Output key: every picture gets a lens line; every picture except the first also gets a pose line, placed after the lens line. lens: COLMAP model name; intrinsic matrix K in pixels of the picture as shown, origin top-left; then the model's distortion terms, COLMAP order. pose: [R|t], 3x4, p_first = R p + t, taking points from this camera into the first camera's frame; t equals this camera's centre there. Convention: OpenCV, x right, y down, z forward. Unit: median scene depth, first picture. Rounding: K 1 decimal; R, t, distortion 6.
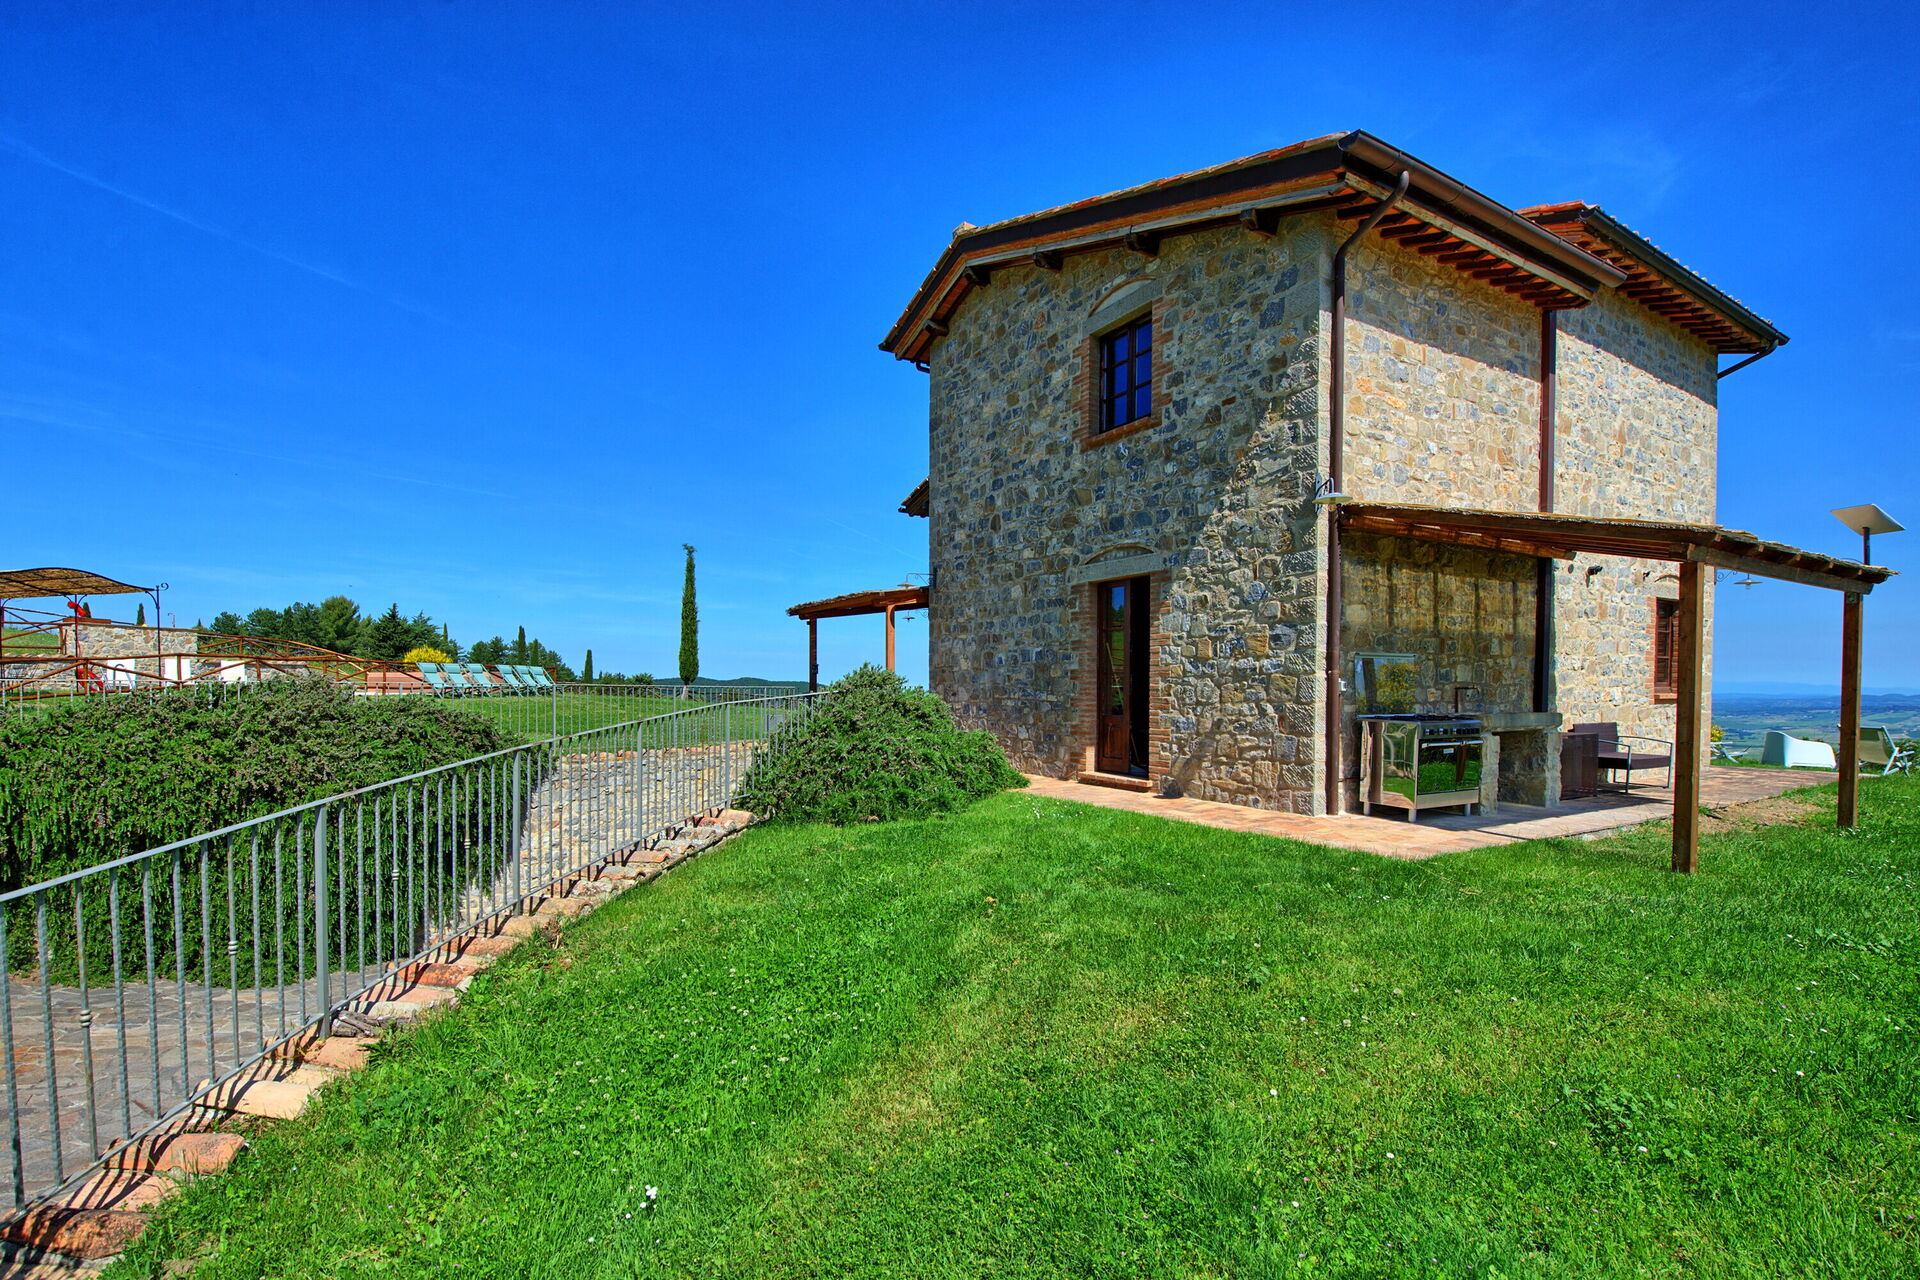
lens RADIAL K [[848.7, 0, 925.5], [0, 848.7, 710.1], [0, 0, 1]] dist [-0.003769, -0.000555]
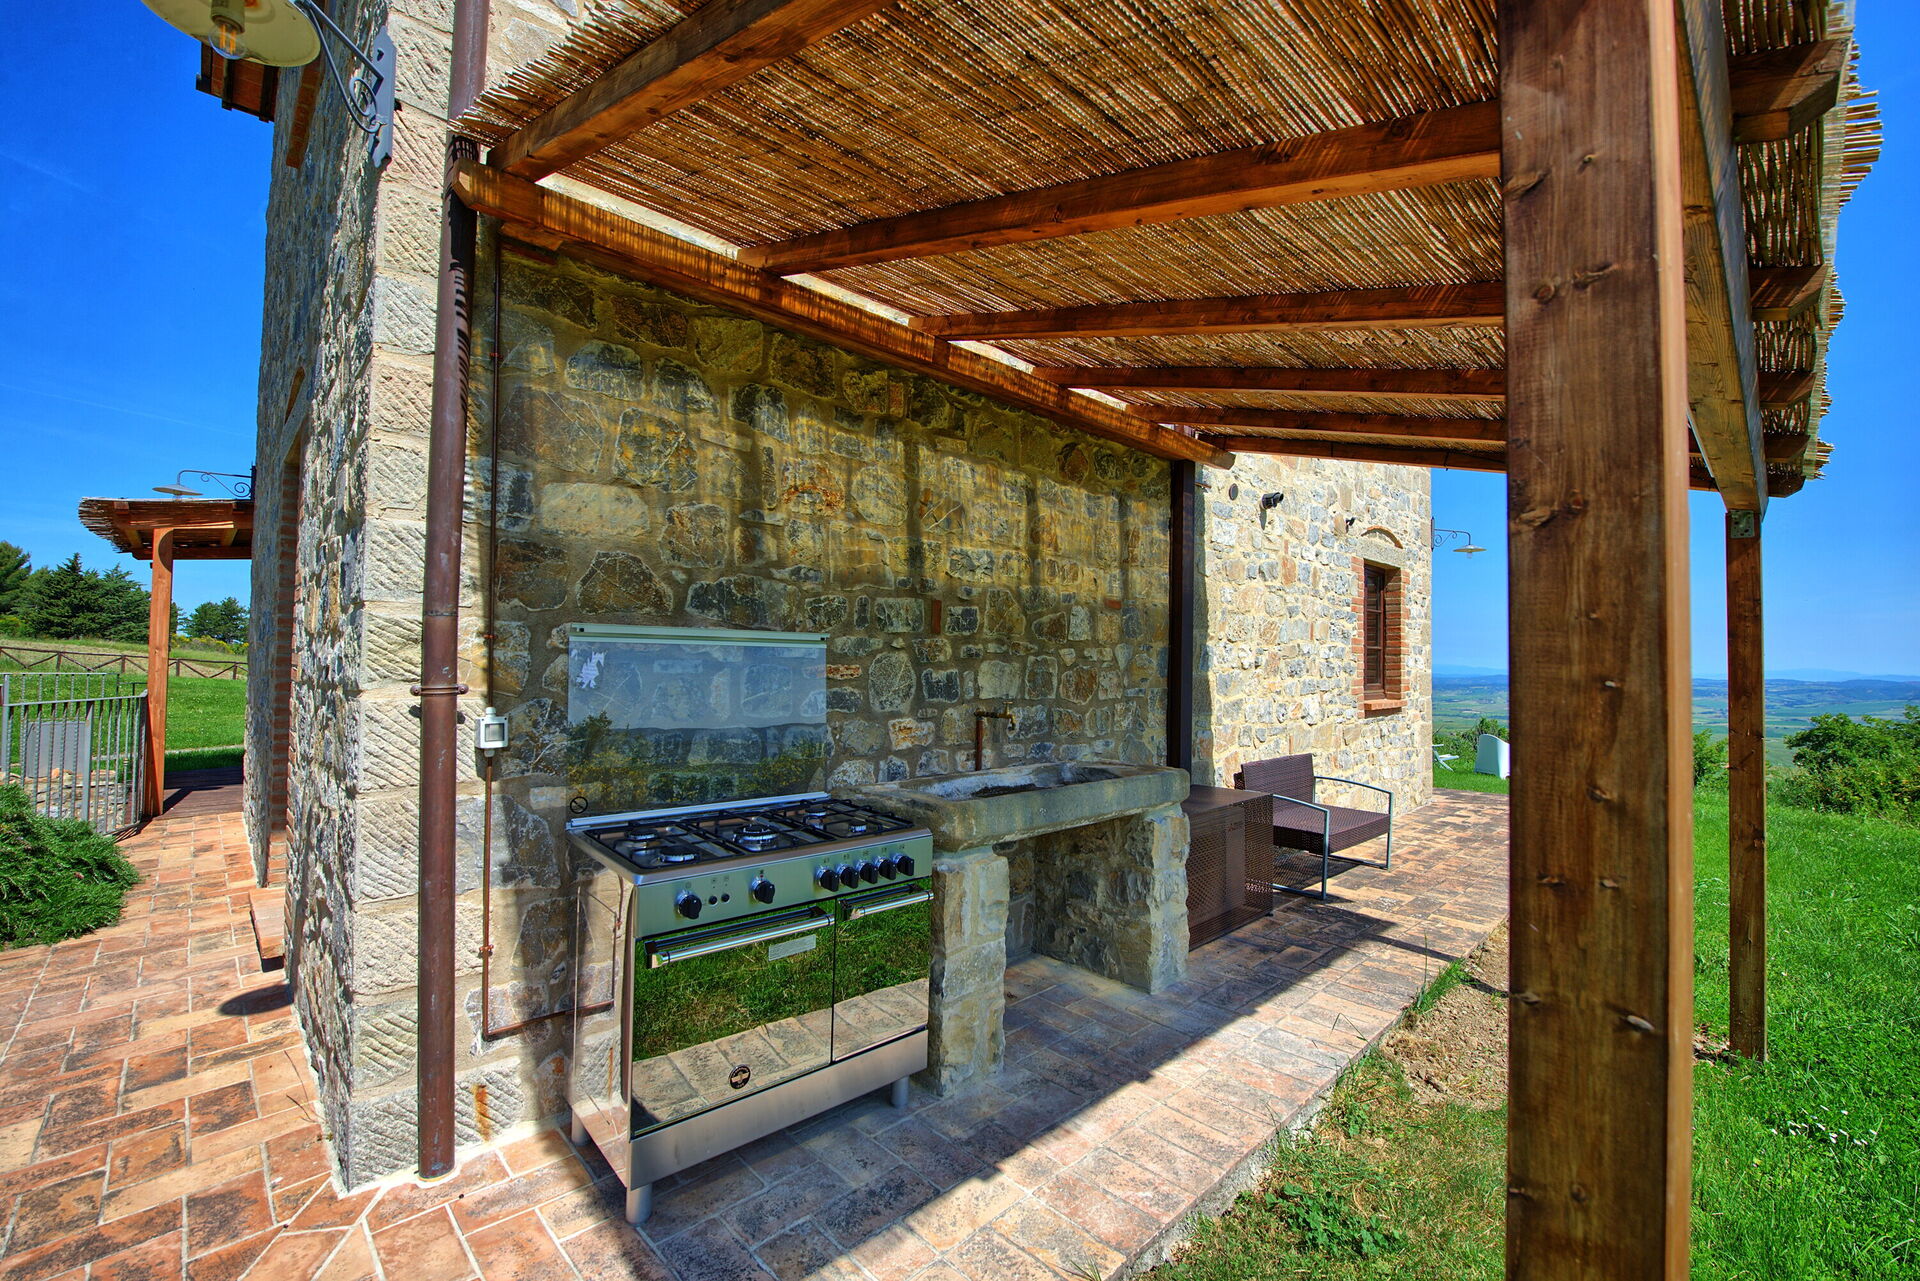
lens RADIAL K [[790.7, 0, 955.0], [0, 790.7, 644.2], [0, 0, 1]] dist [0.001533, 0.000001]
pose [[0.973230, 0.017177, 0.229192, 0.499069], [-0.006072, 0.998777, -0.049073, -0.040273], [-0.229755, 0.046368, 0.972143, 0.575526]]
